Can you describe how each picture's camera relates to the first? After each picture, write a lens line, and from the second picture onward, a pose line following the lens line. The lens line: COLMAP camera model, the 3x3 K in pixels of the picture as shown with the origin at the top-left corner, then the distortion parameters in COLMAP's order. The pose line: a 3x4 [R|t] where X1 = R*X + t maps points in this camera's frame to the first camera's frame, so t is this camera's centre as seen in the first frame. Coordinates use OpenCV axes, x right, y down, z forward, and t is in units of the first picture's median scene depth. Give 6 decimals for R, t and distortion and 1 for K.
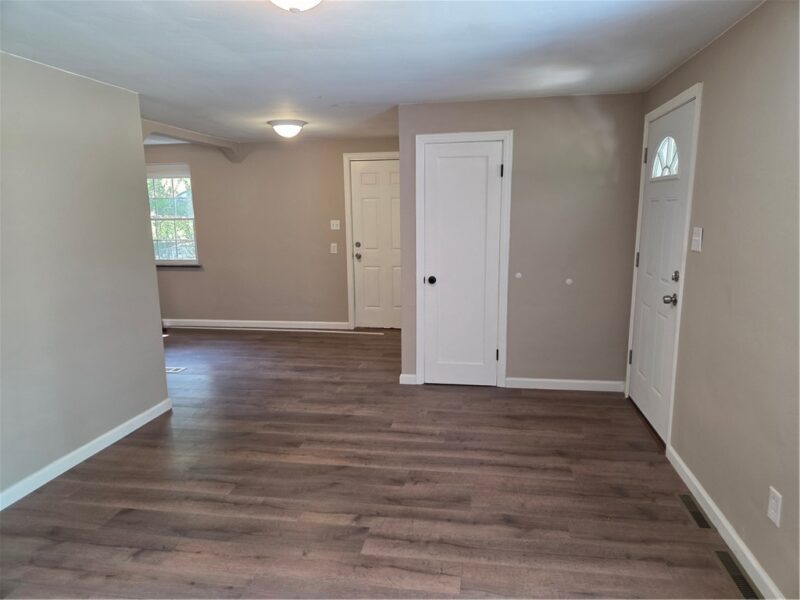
lens RADIAL K [[519.8, 0, 400.0], [0, 519.8, 300.0], [0, 0, 1]] dist [0.005229, -0.000096]
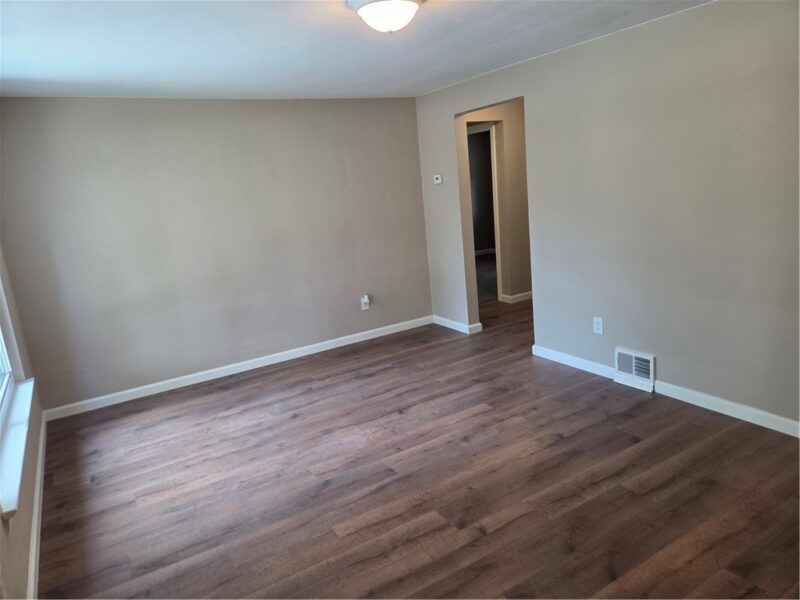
lens RADIAL K [[541.4, 0, 394.8], [0, 541.4, 296.5], [0, 0, 1]] dist [0.084773, -0.092653]
pose [[-0.754162, 0.213021, -0.621178, 0.439382], [-0.014775, 0.940181, 0.340356, -0.225724], [0.656523, 0.265861, -0.705901, 1.216033]]
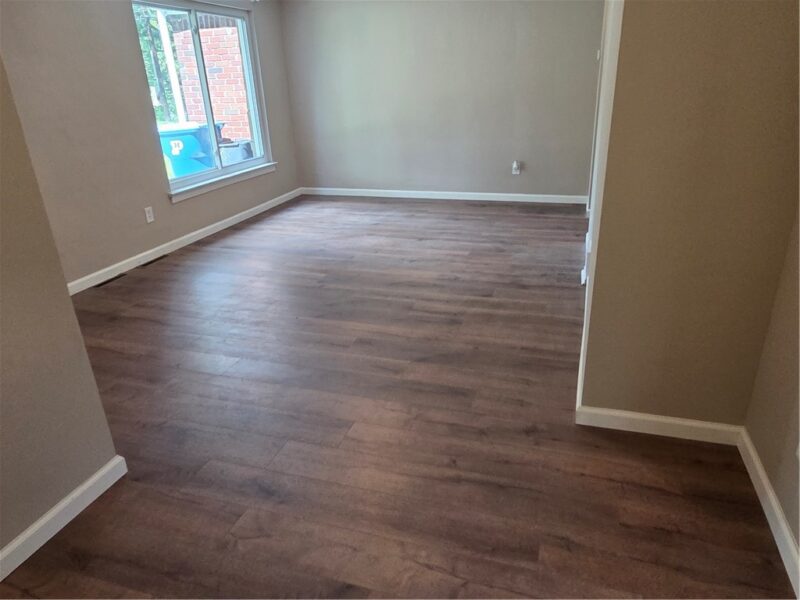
lens RADIAL K [[555.9, 0, 410.8], [0, 555.9, 295.6], [0, 0, 1]] dist [-0.003732, 0.000045]
pose [[-0.990383, -0.010722, 0.137940, -0.458539], [0.063593, 0.850162, 0.522666, -0.306382], [-0.122875, 0.526411, -0.841304, 1.931518]]
